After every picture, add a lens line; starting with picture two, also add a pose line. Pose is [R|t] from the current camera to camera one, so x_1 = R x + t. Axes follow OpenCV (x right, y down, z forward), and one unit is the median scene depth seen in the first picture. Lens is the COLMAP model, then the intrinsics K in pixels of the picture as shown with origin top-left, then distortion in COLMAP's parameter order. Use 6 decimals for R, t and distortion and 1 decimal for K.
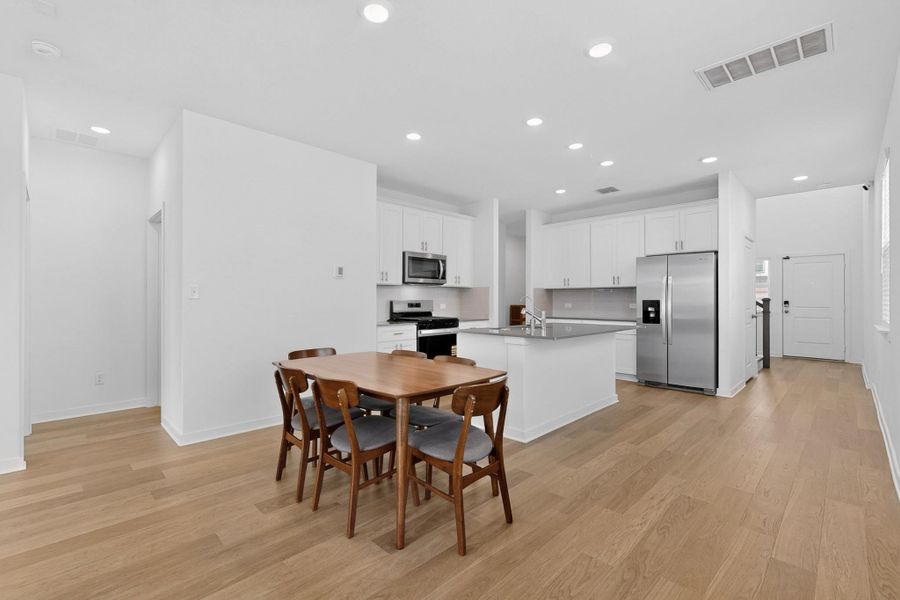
lens RADIAL K [[410.6, 0, 448.1], [0, 410.6, 302.0], [0, 0, 1]] dist [0.012225, -0.000586]
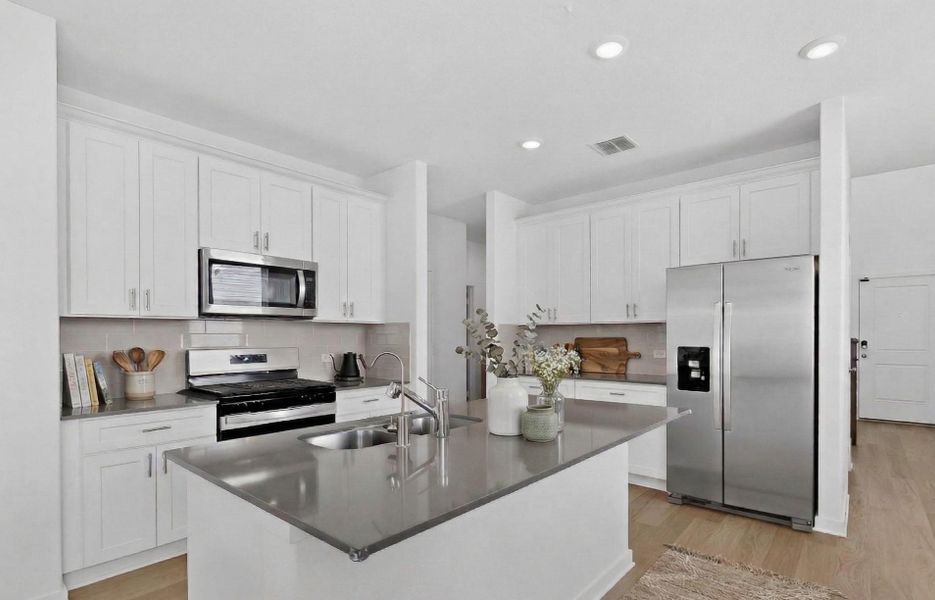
lens RADIAL K [[454.2, 0, 504.2], [0, 454.2, 343.5], [0, 0, 1]] dist [-0.004470, 0.000346]
pose [[0.992894, -0.006857, 0.118802, 0.169001], [0.005301, 0.999896, 0.013407, -0.017753], [-0.118882, -0.012682, 0.992827, 0.422574]]
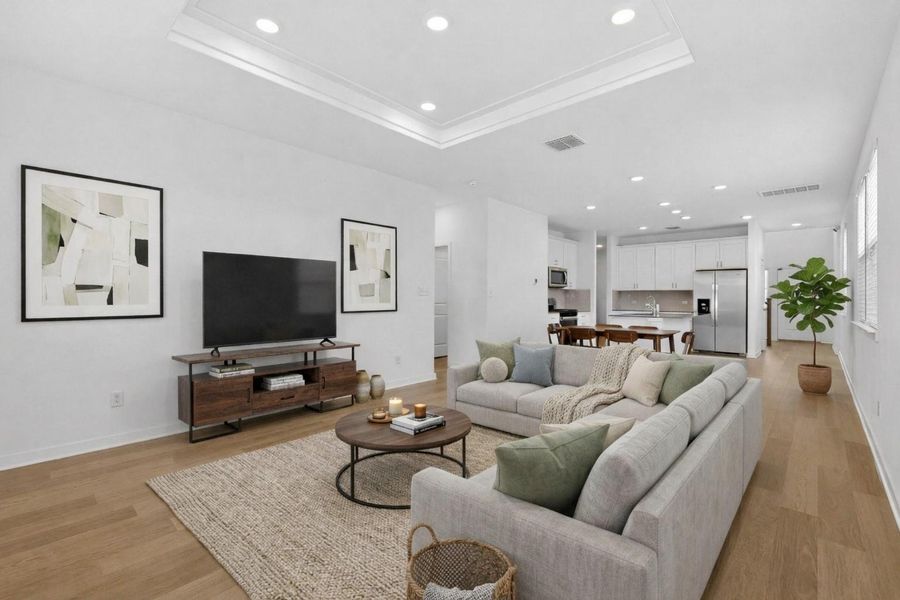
lens RADIAL K [[410.6, 0, 451.2], [0, 410.6, 300.9], [0, 0, 1]] dist [0.012225, -0.000586]
pose [[0.999309, 0.005120, 0.036808, -0.512618], [-0.005292, 0.999976, 0.004558, 0.000826], [-0.036784, -0.004750, 0.999312, -0.524144]]
